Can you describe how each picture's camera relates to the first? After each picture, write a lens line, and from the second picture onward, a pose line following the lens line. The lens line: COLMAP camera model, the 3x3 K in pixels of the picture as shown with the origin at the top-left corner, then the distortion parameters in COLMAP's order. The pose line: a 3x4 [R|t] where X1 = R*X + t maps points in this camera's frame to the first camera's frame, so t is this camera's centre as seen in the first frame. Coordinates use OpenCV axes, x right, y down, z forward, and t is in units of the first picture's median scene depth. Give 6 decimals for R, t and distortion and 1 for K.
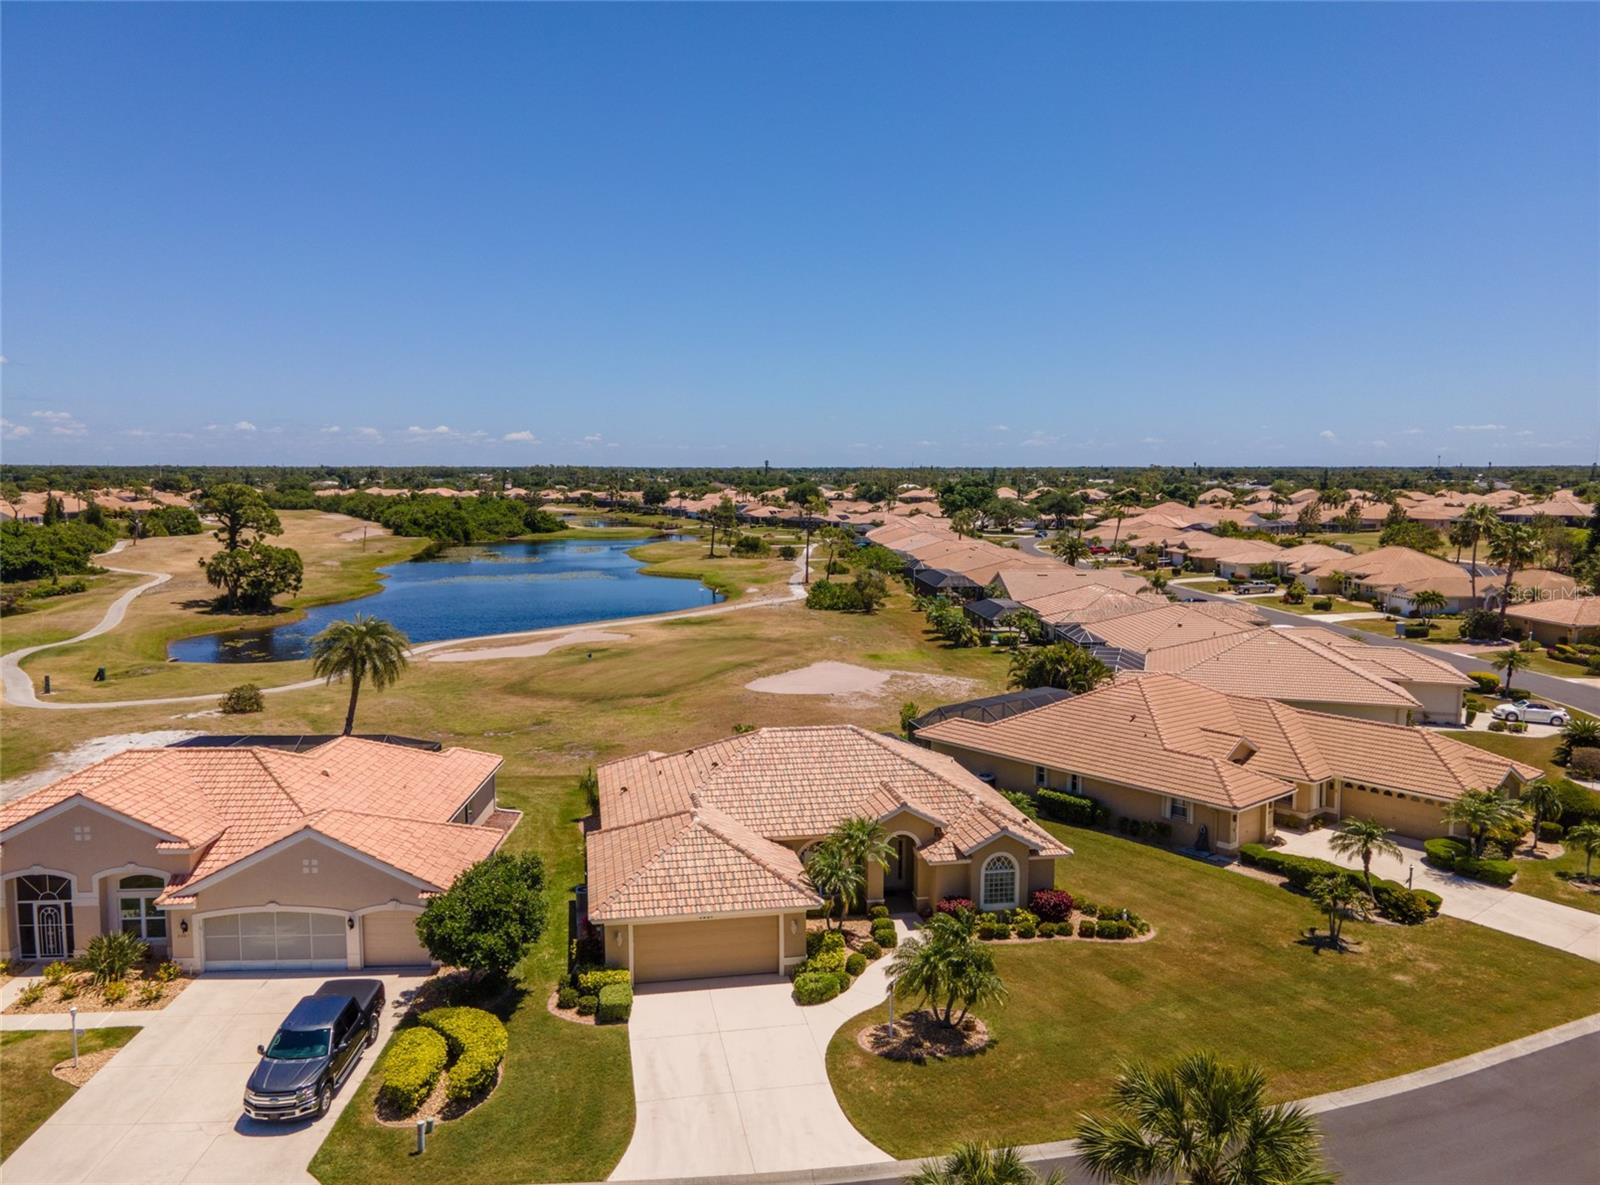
lens RADIAL K [[1188.1, 0, 794.9], [0, 1188.1, 589.4], [0, 0, 1]] dist [0.044507, 0.007868]
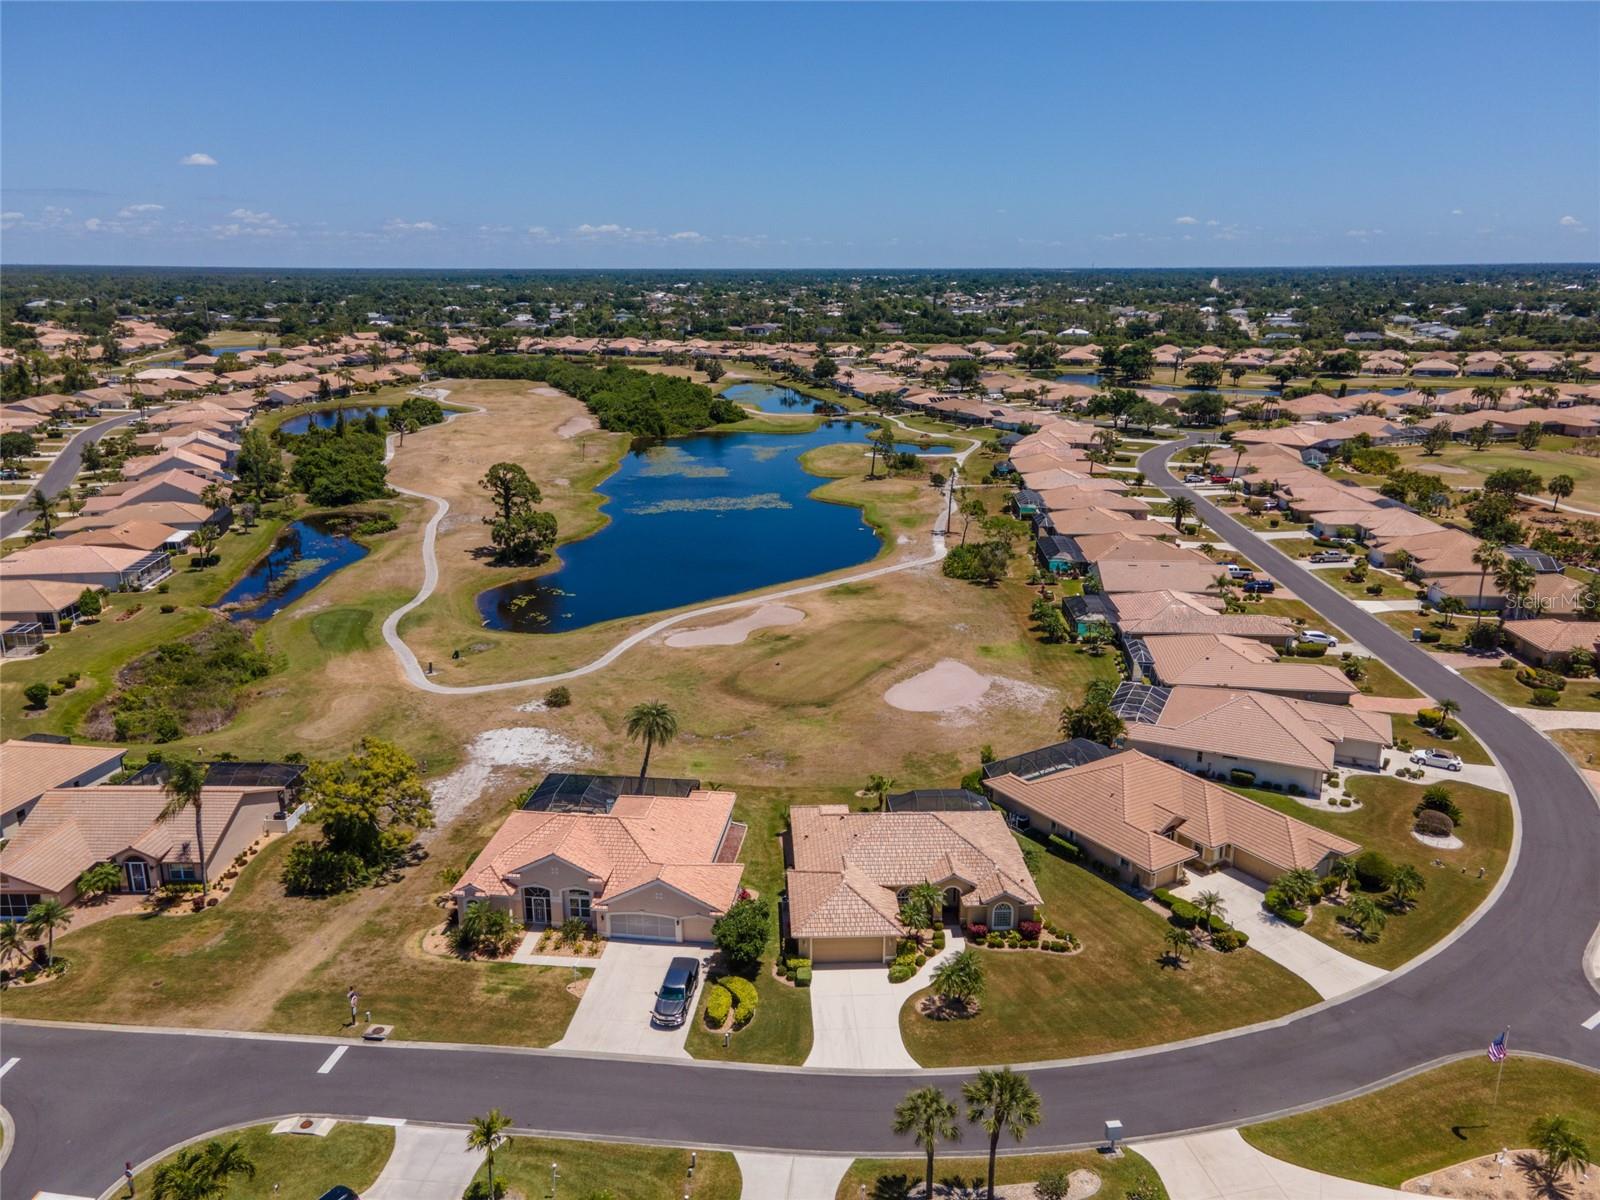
lens RADIAL K [[1178.6, 0, 793.2], [0, 1178.6, 602.2], [0, 0, 1]] dist [0.036572, -0.002052]
pose [[0.989861, 0.036378, -0.137299, 0.067614], [-0.011248, 0.983687, 0.179539, -0.480565], [0.141591, -0.176174, 0.974123, -0.657079]]
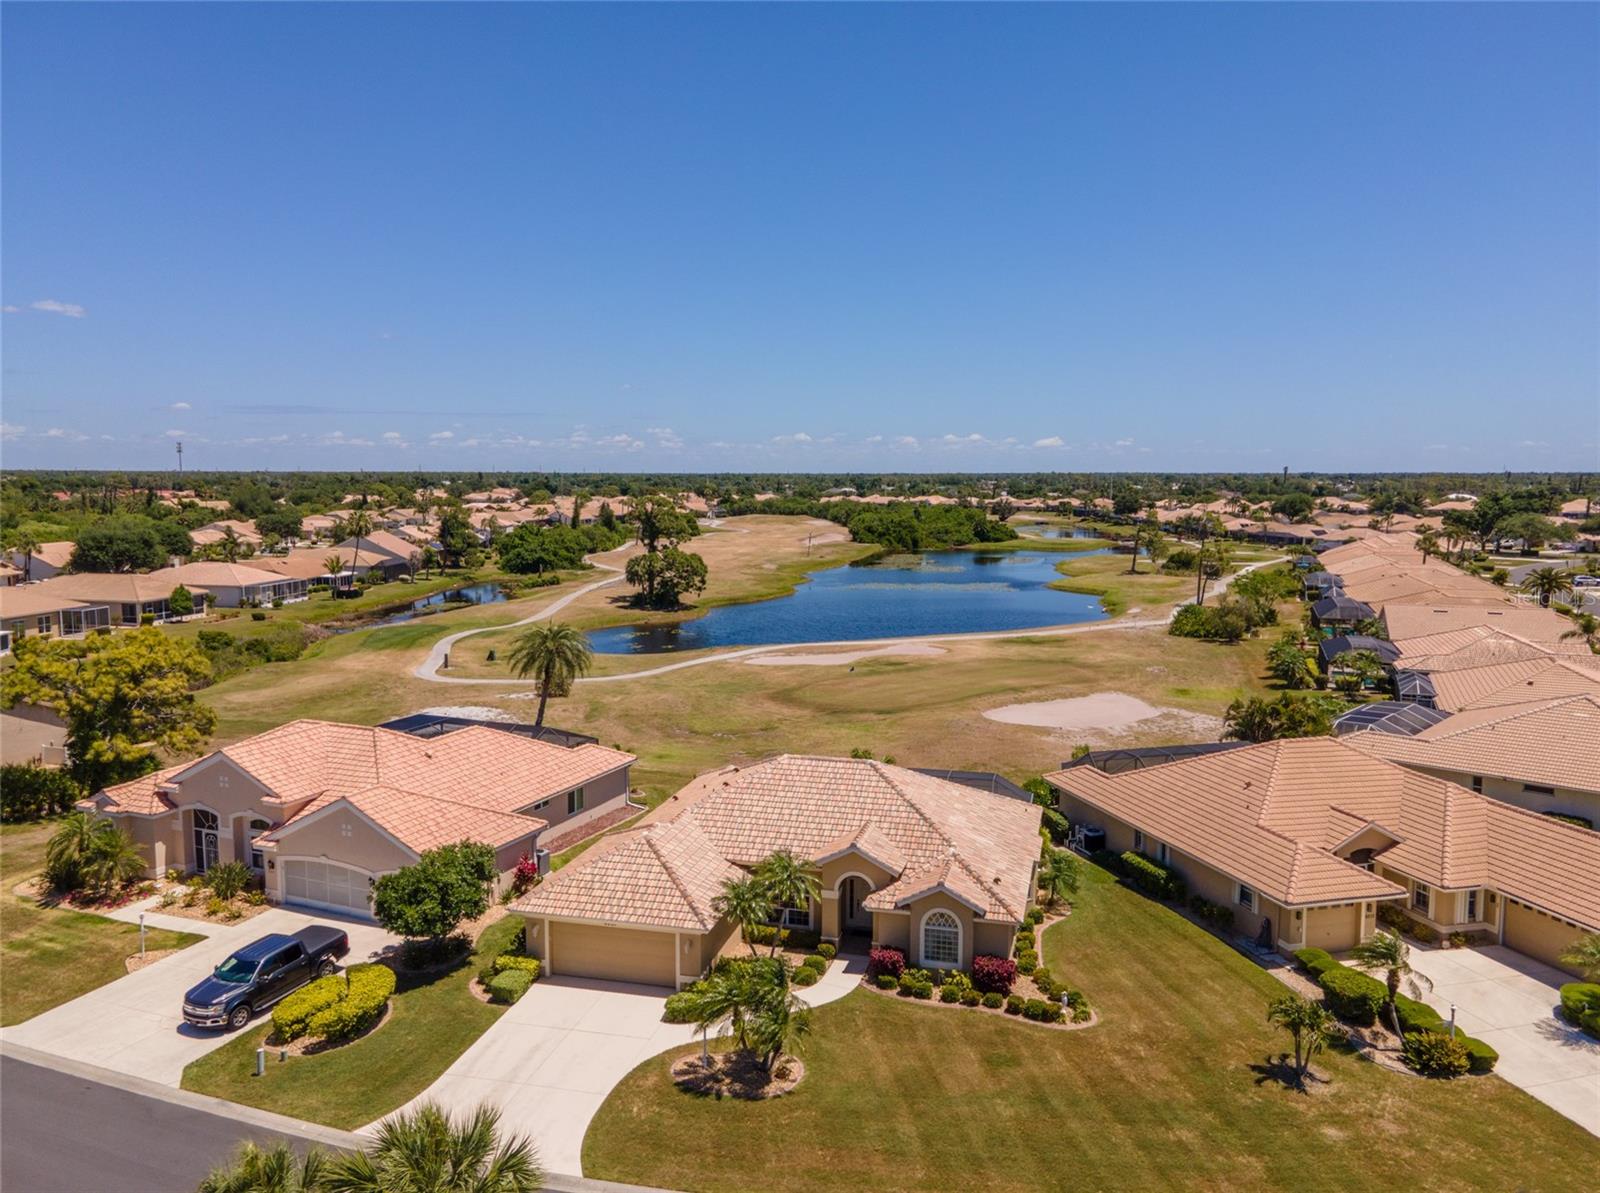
lens RADIAL K [[1191.1, 0, 793.5], [0, 1191.1, 592.9], [0, 0, 1]] dist [0.043002, 0.007453]
pose [[0.906061, 0.043231, -0.420933, 0.376255], [-0.044119, 0.998997, 0.007634, -0.027904], [0.420841, 0.011654, 0.907060, 0.065785]]
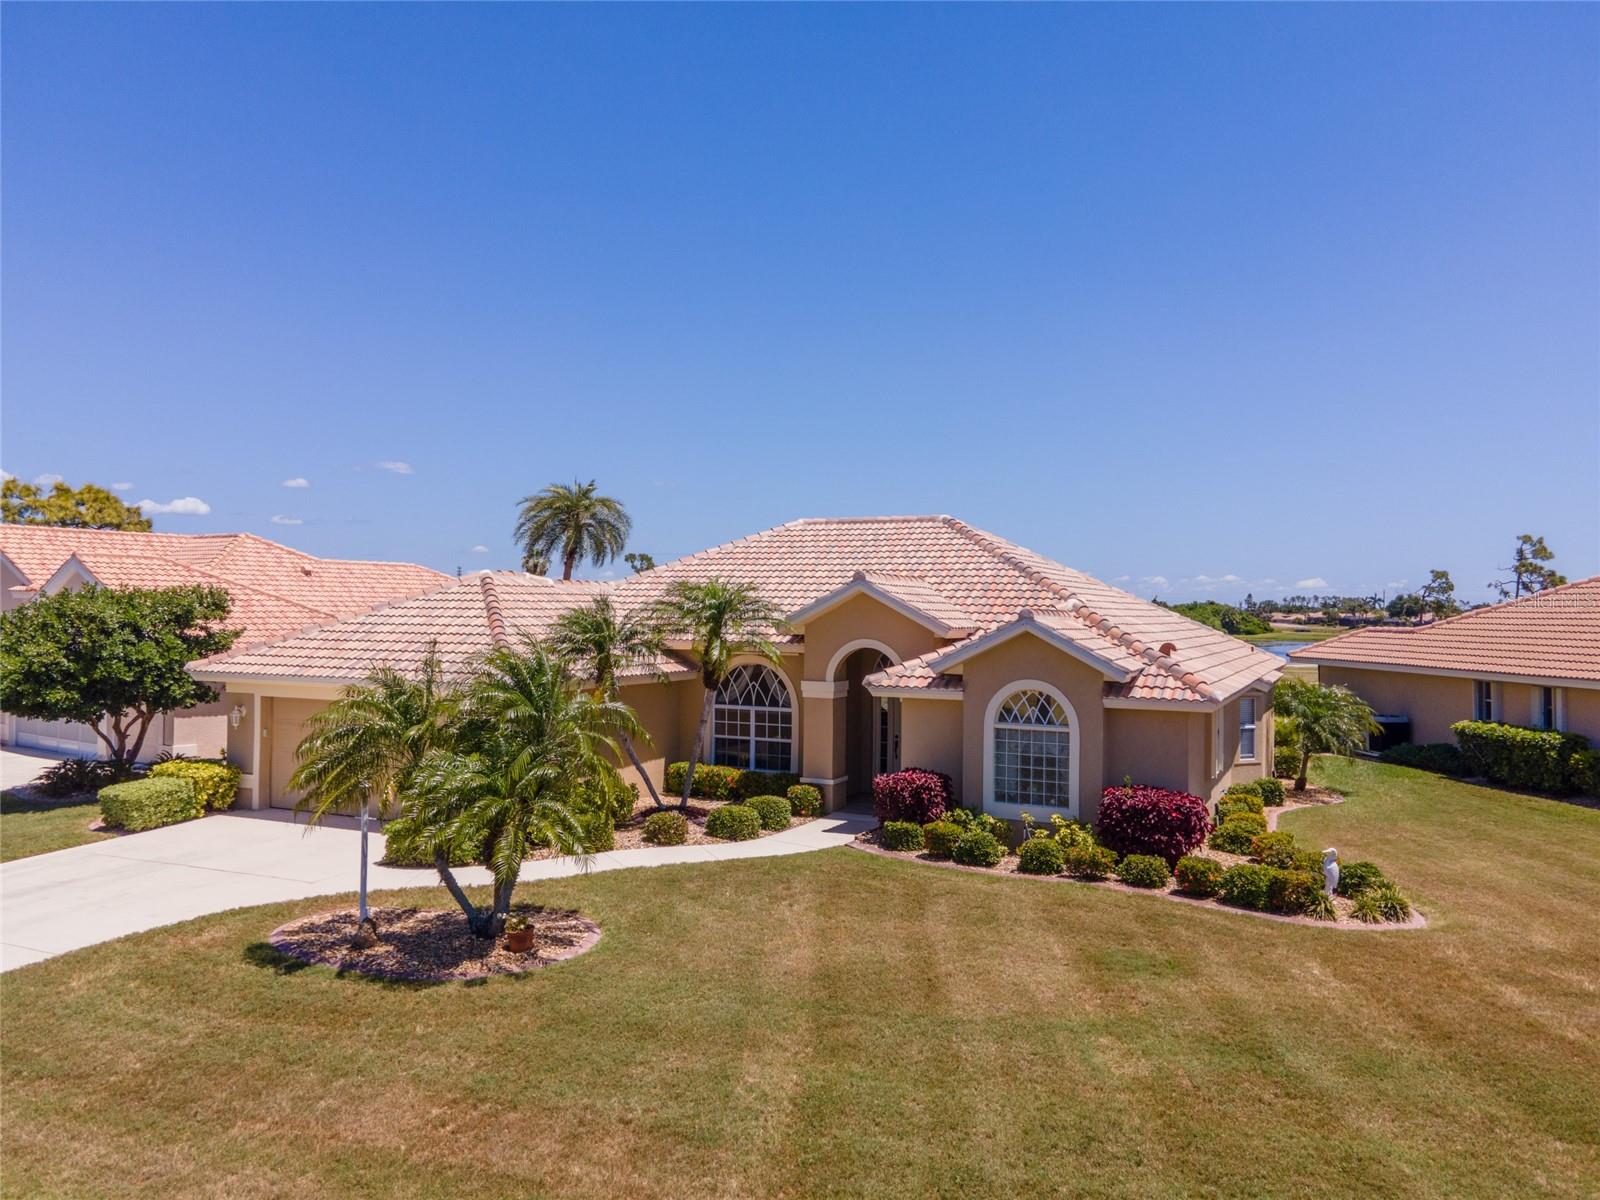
lens RADIAL K [[1161.6, 0, 795.8], [0, 1161.6, 605.4], [0, 0, 1]] dist [0.043077, 0.006390]
pose [[0.800900, 0.005835, -0.598769, 0.291310], [-0.072734, 0.993496, -0.087607, 0.194660], [0.594364, 0.113715, 0.796116, 0.508031]]
